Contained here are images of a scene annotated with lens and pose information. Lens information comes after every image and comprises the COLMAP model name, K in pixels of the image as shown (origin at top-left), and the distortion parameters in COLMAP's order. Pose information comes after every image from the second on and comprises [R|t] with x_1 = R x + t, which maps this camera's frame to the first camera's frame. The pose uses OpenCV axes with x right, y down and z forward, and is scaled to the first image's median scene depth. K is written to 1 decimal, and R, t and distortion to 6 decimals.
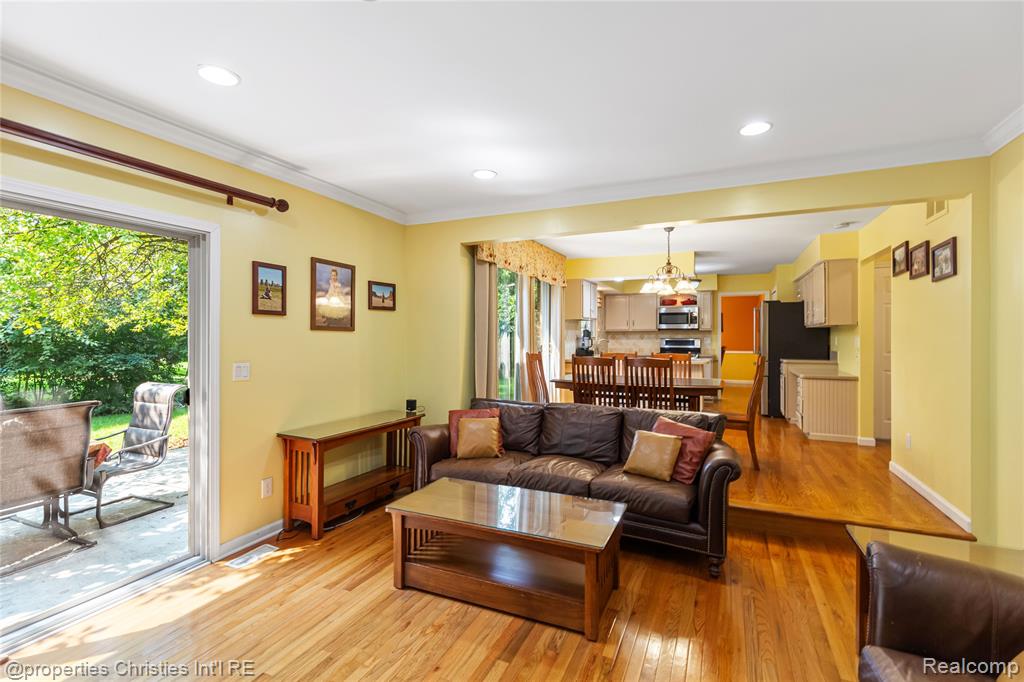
lens RADIAL K [[470.4, 0, 512.8], [0, 470.4, 335.0], [0, 0, 1]] dist [0.005703, -0.000516]
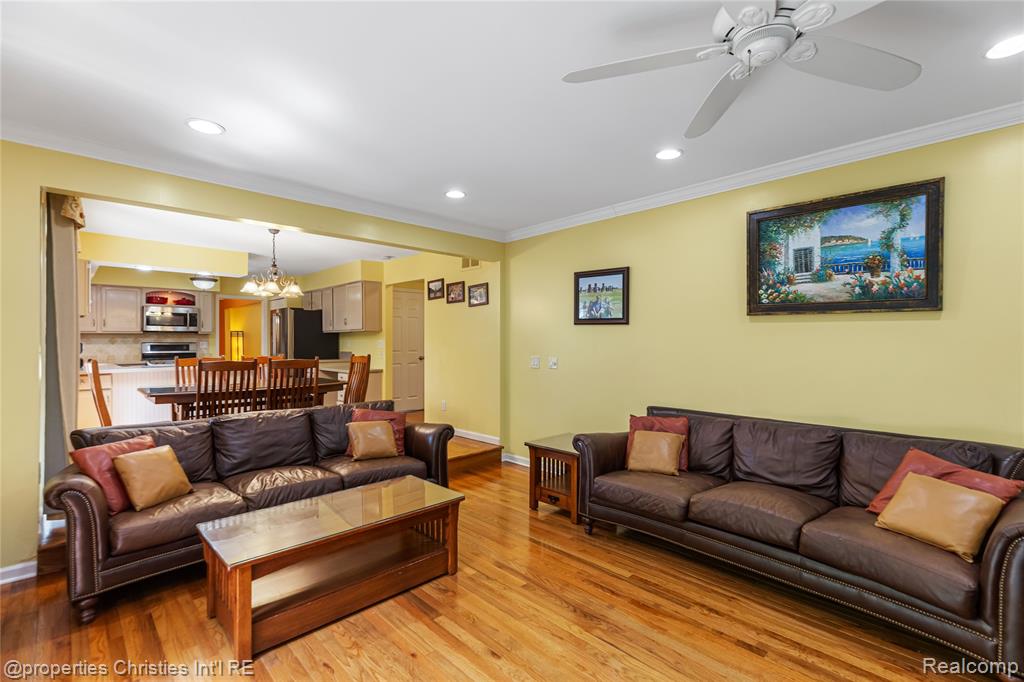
lens RADIAL K [[470.4, 0, 509.7], [0, 470.4, 341.4], [0, 0, 1]] dist [0.005703, -0.000516]
pose [[0.360798, 0.001967, 0.932642, -0.455052], [-0.002178, 0.999997, -0.001267, 0.009844], [-0.932641, -0.001574, 0.360802, 0.188648]]
